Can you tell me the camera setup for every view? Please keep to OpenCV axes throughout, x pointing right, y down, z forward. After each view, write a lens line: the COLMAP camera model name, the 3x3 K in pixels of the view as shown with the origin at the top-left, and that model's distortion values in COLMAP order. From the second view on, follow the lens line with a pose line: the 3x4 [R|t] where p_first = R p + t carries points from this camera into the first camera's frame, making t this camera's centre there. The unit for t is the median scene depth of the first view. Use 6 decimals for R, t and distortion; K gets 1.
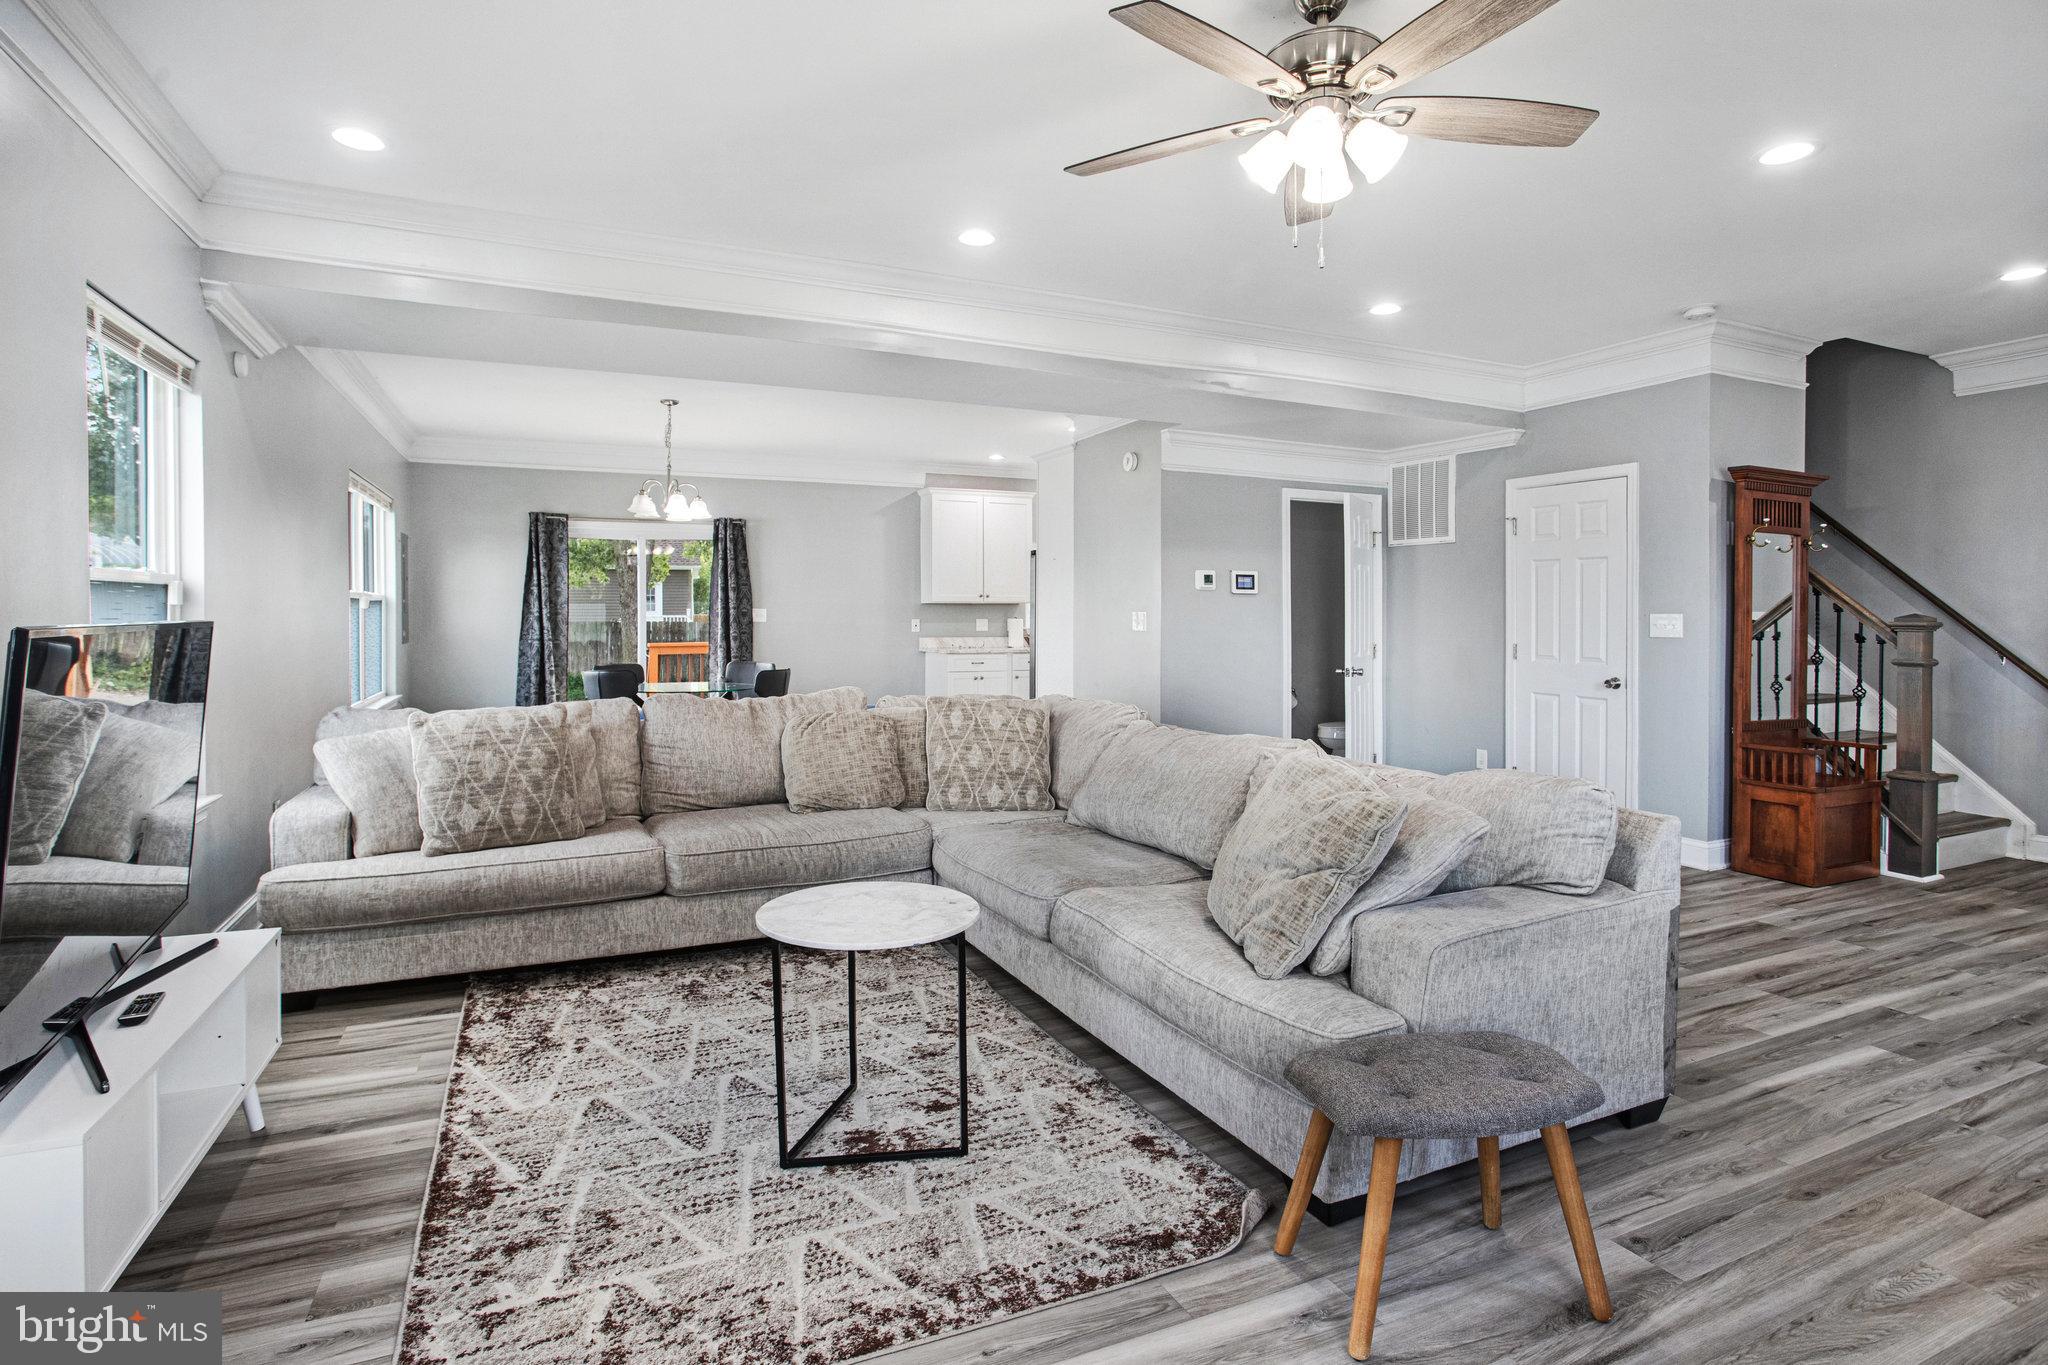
lens RADIAL K [[1012.0, 0, 1020.6], [0, 1012.0, 647.6], [0, 0, 1]] dist [-0.045985, -0.000375]
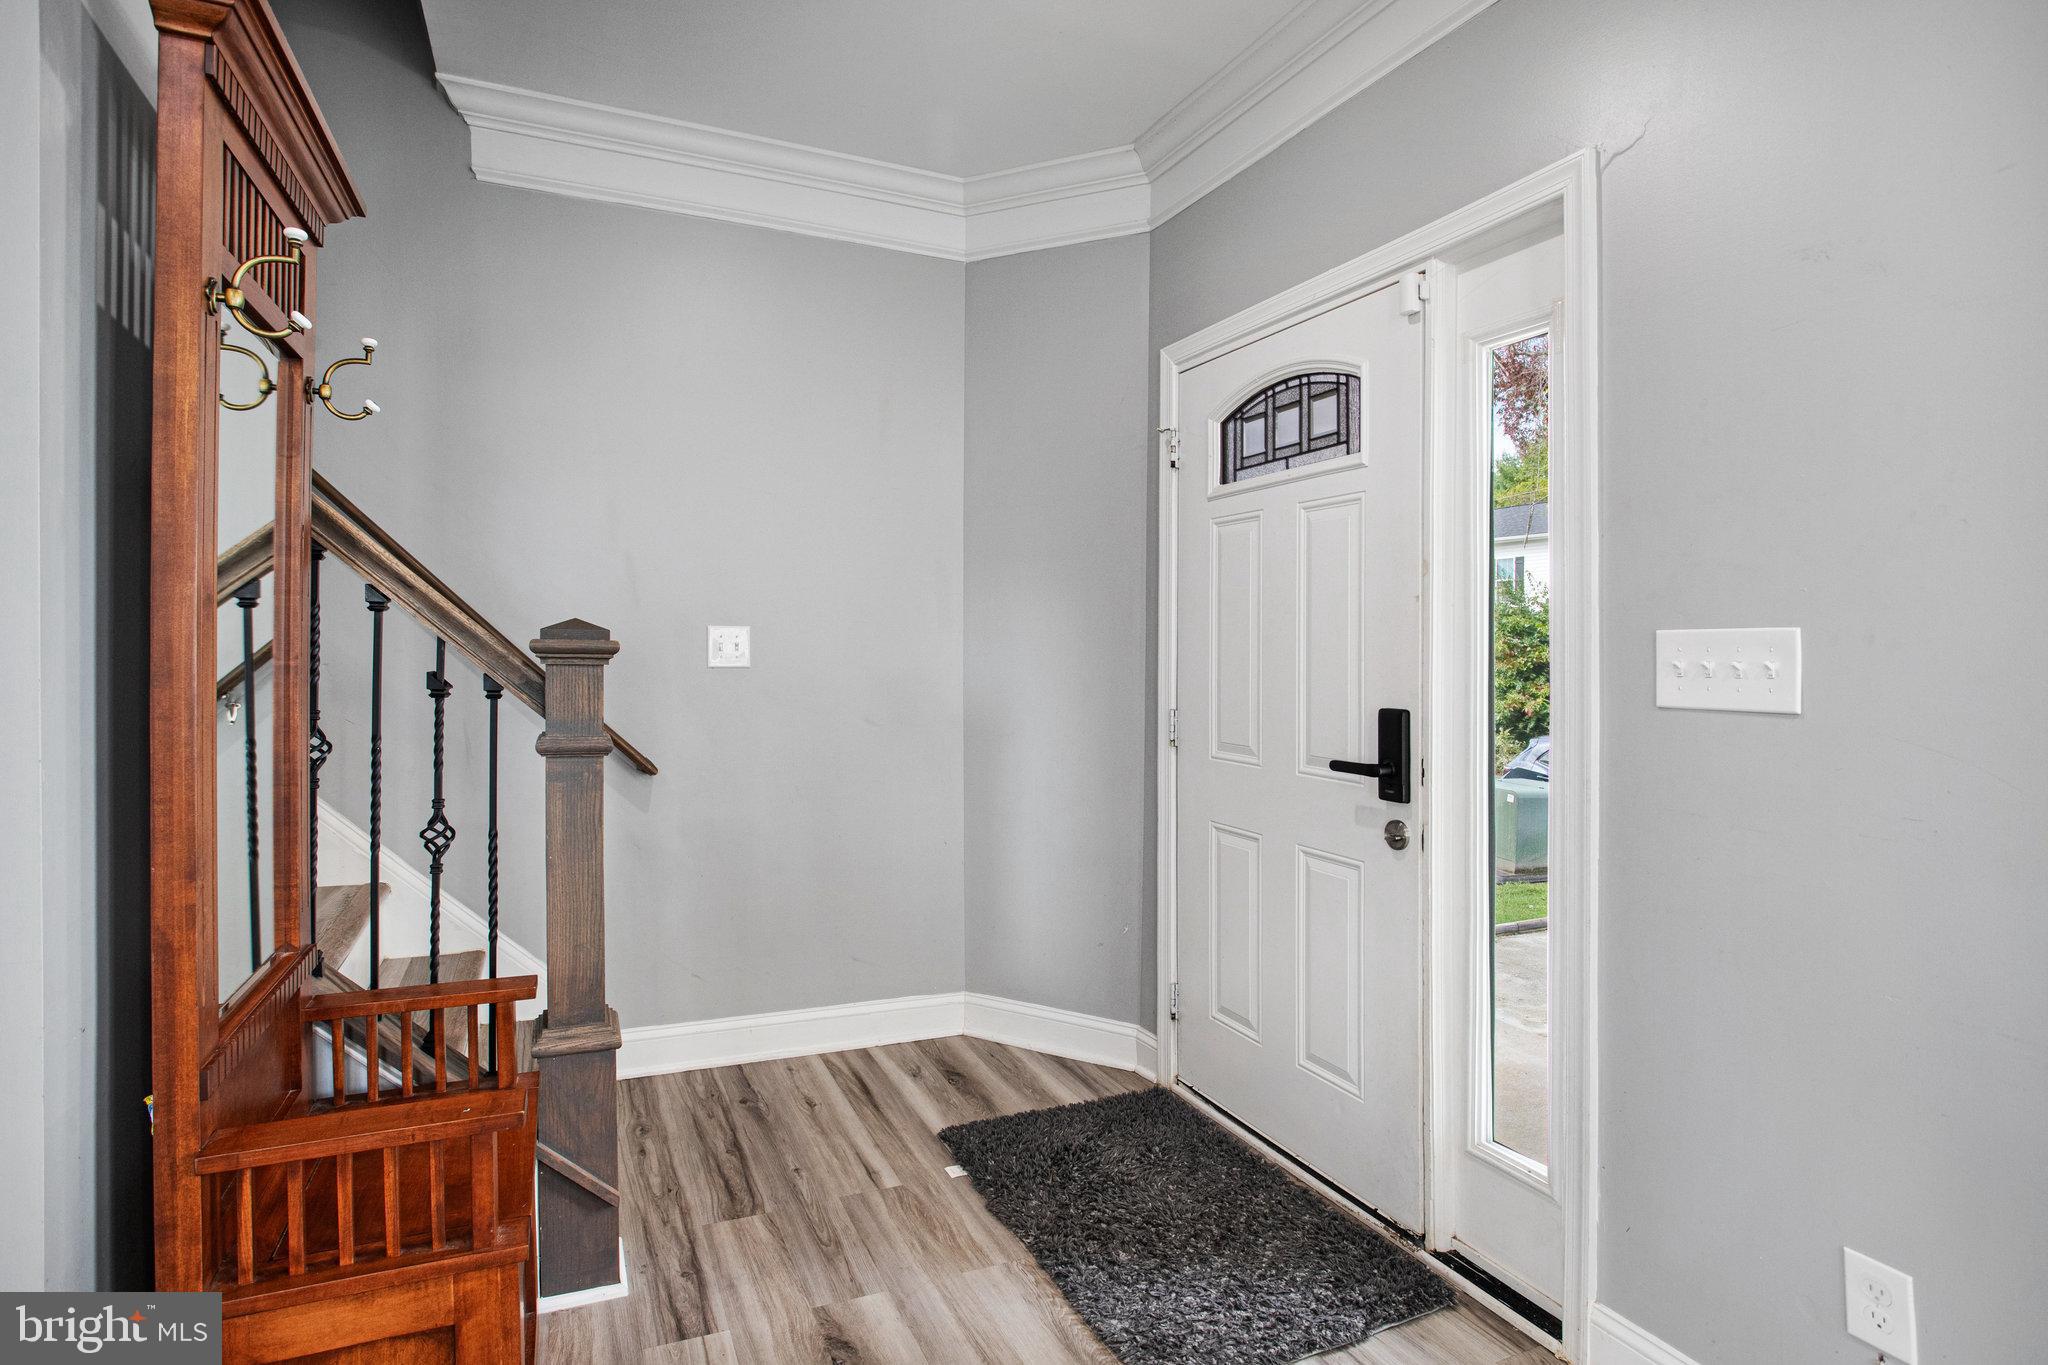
lens RADIAL K [[1072.3, 0, 1027.1], [0, 1072.3, 643.4], [0, 0, 1]] dist [-0.021485, 0.001862]
pose [[0.009668, 0.003546, 0.999947, 0.484087], [0.017935, 0.999832, -0.003719, -0.020188], [-0.999792, 0.017970, 0.009603, 0.802917]]
